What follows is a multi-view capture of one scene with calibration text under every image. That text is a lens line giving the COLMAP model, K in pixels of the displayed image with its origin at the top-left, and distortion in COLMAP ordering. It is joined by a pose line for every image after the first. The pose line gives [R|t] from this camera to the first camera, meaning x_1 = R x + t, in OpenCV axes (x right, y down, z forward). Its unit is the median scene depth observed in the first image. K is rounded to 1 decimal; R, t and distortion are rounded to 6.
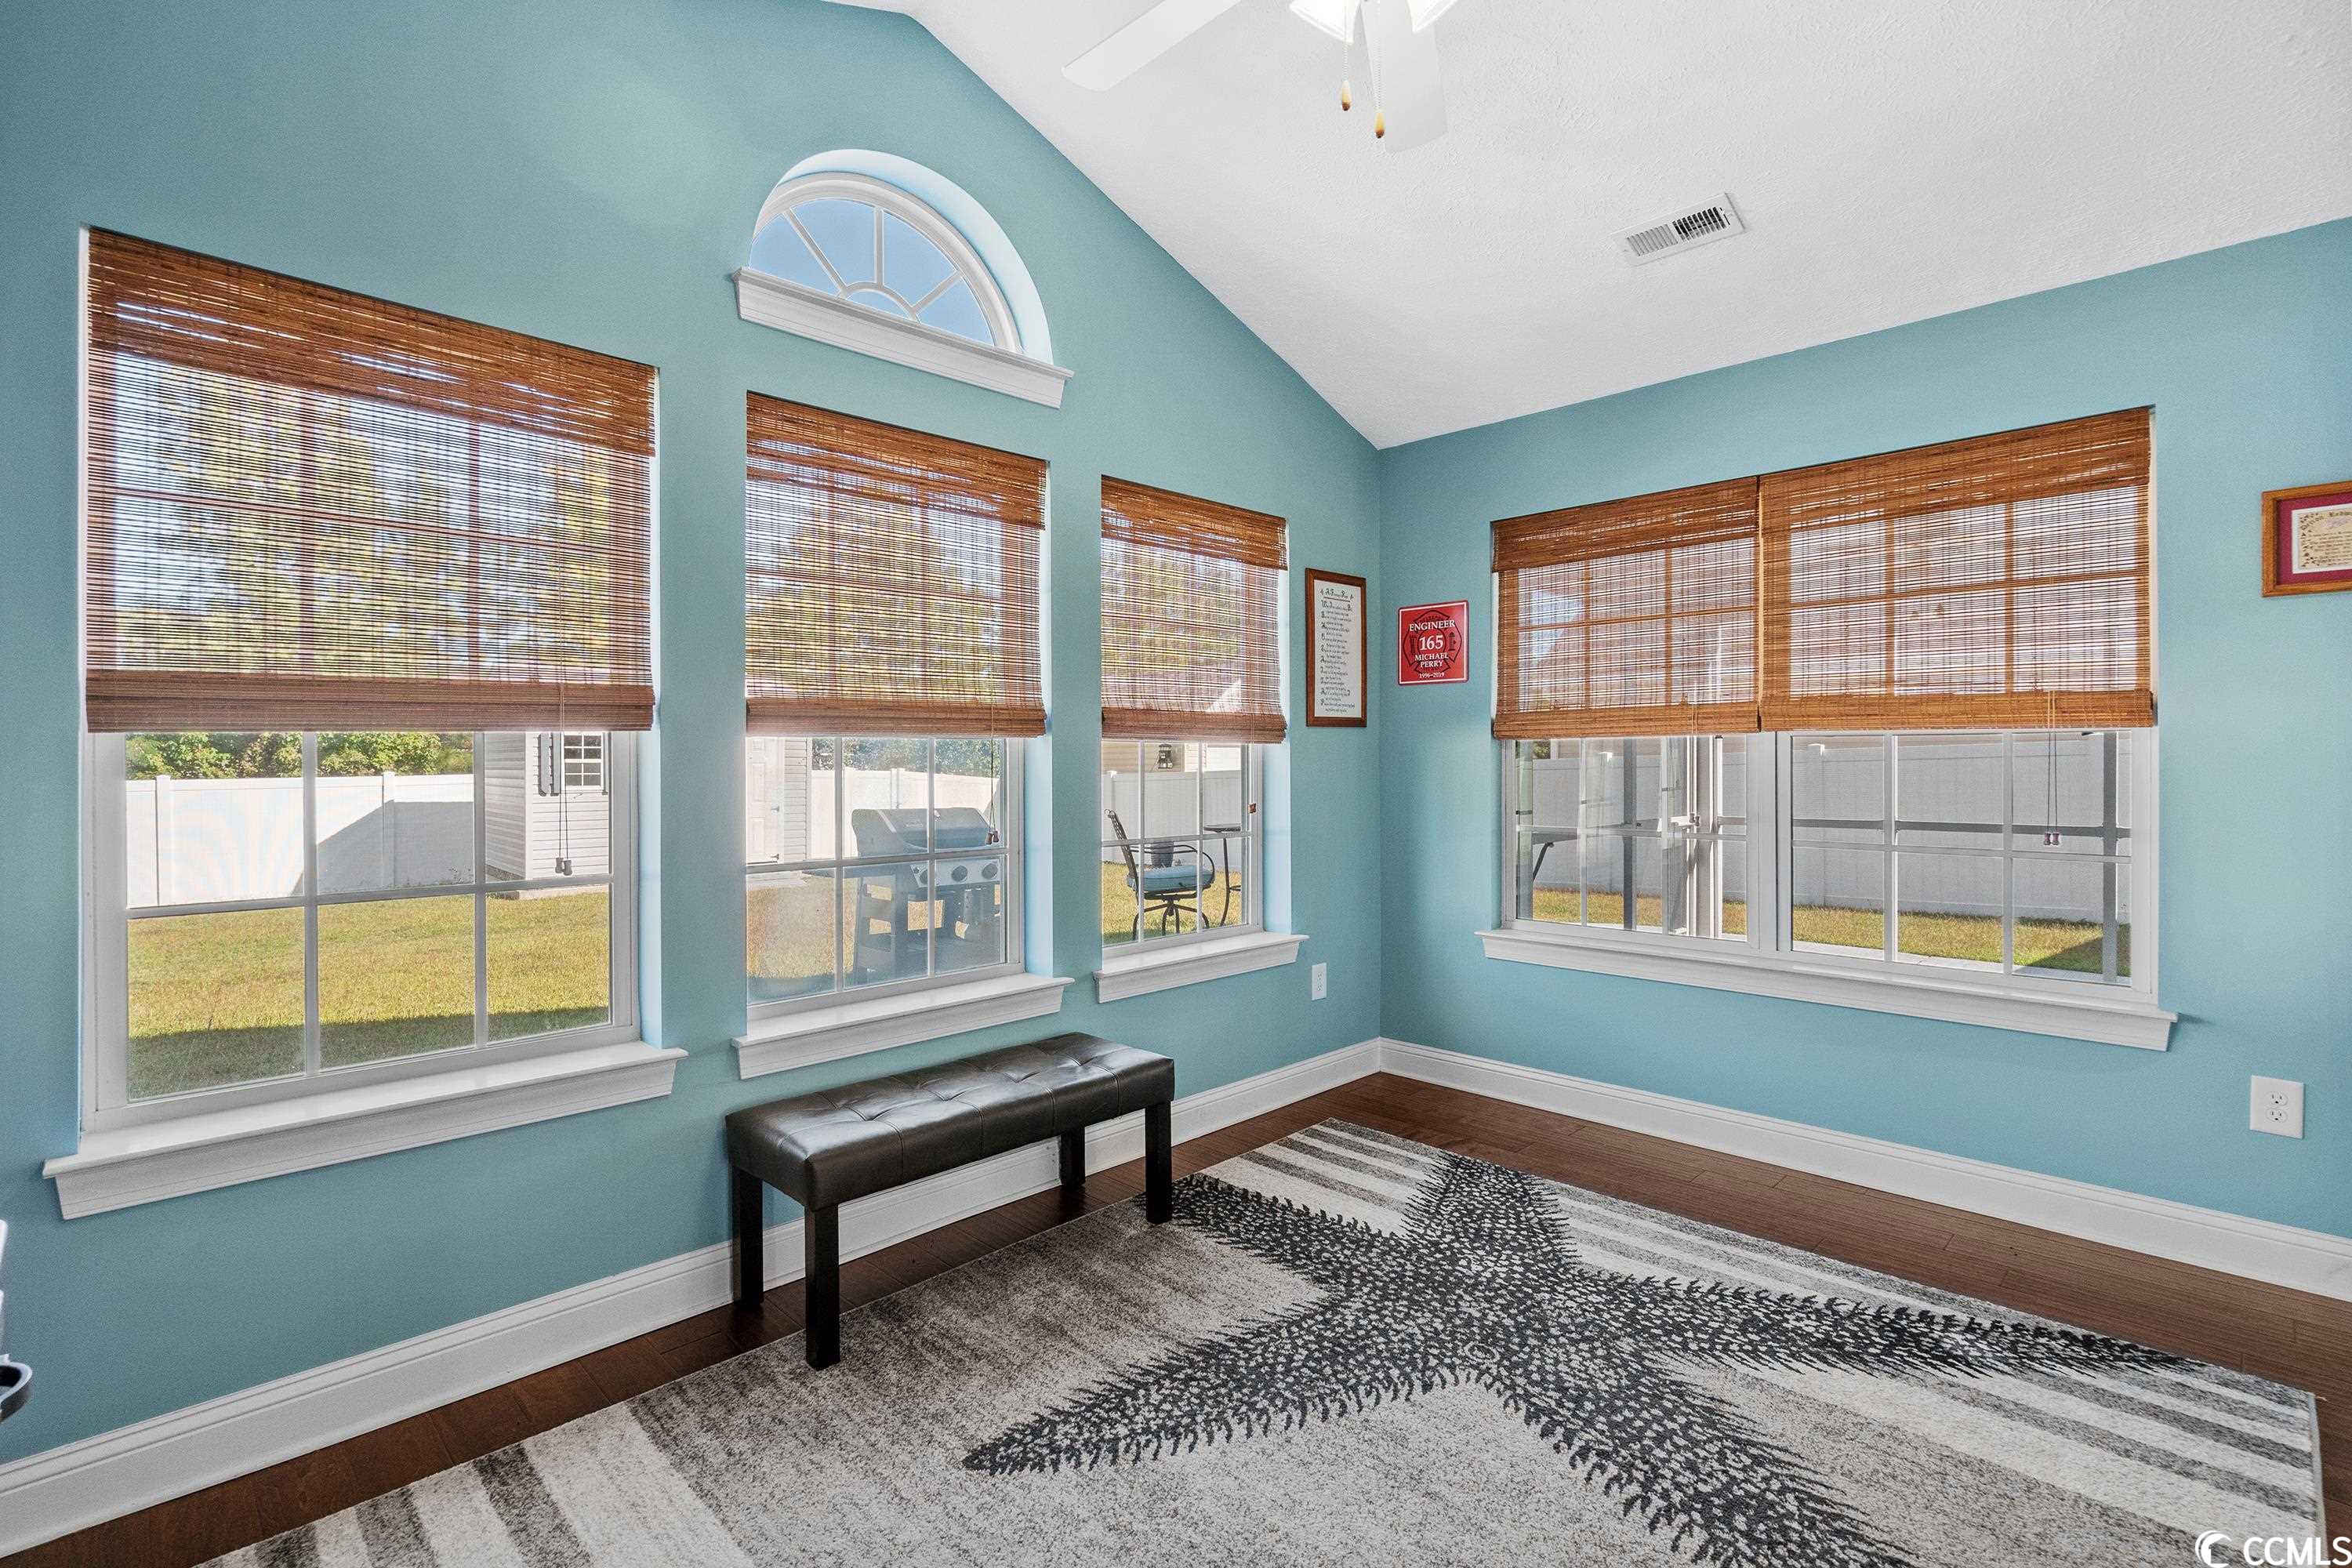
lens RADIAL K [[1099.9, 0, 1176.0], [0, 1099.9, 772.7], [0, 0, 1]] dist [-0.004404, 0.000846]
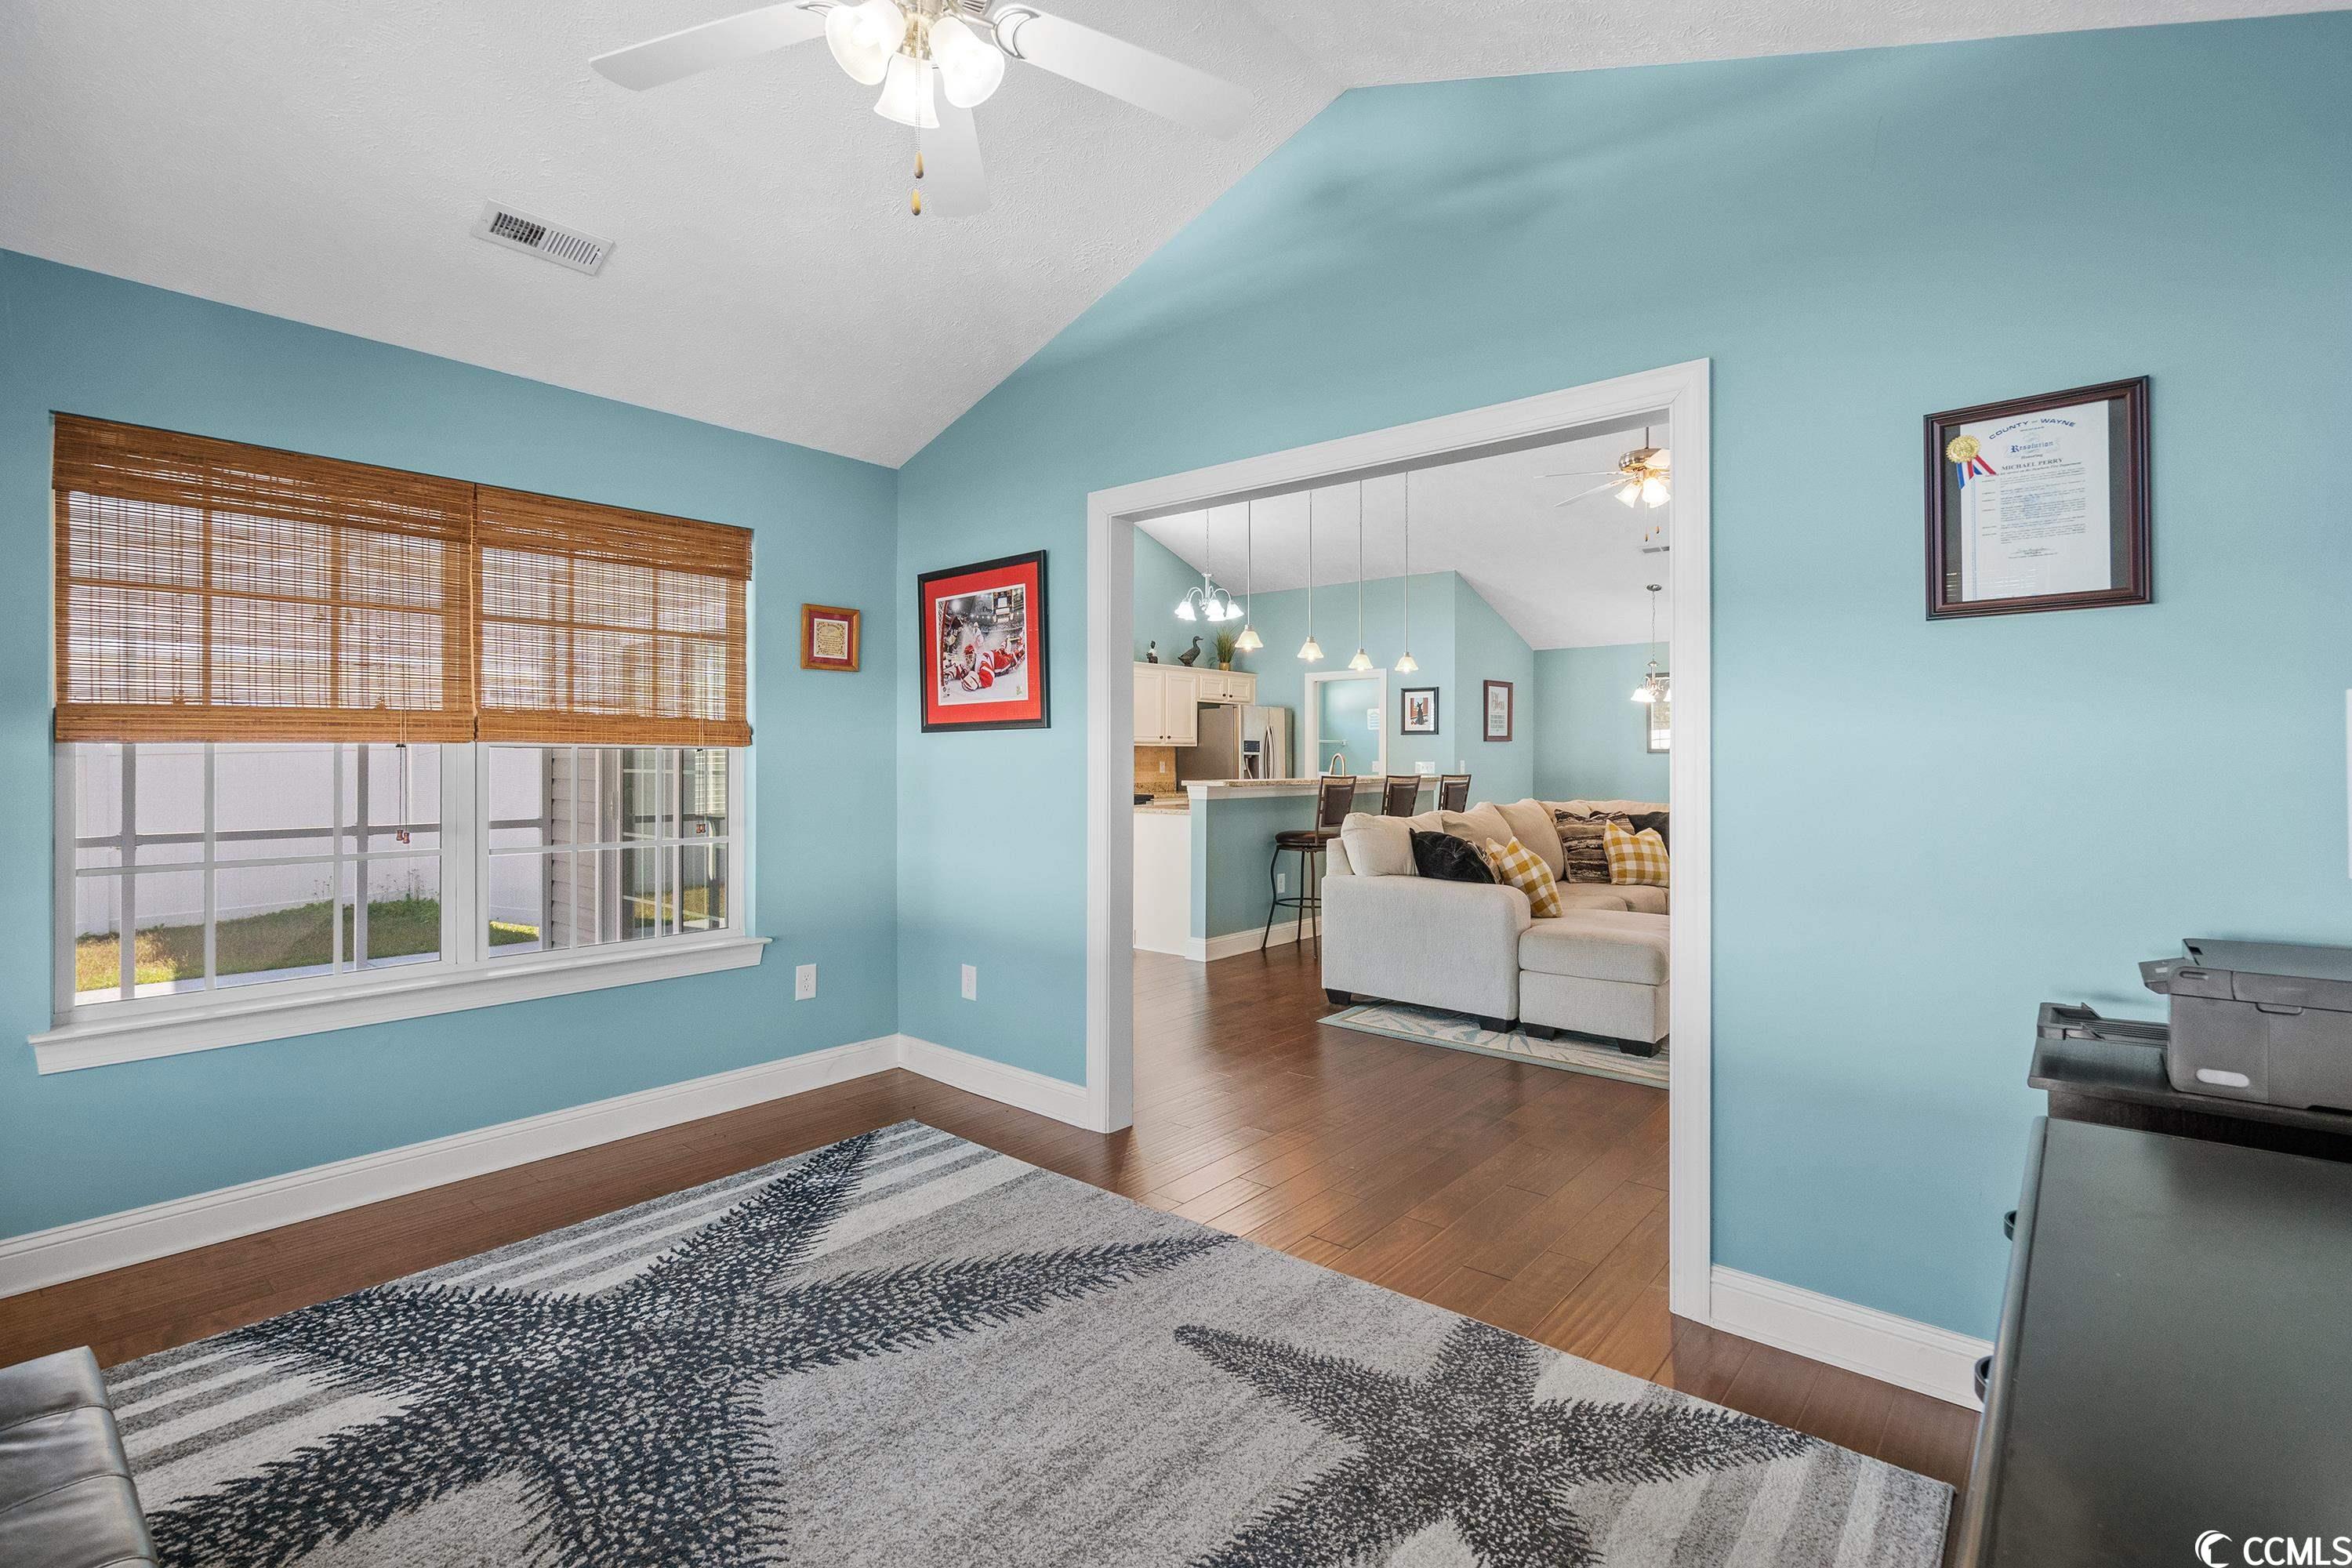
lens RADIAL K [[1099.9, 0, 1182.3], [0, 1099.9, 753.0], [0, 0, 1]] dist [-0.004404, 0.000846]
pose [[-0.109820, 0.008209, 0.993918, -0.688088], [0.009014, 0.999933, -0.007262, -0.018661], [-0.993911, 0.008161, -0.109887, 0.623840]]
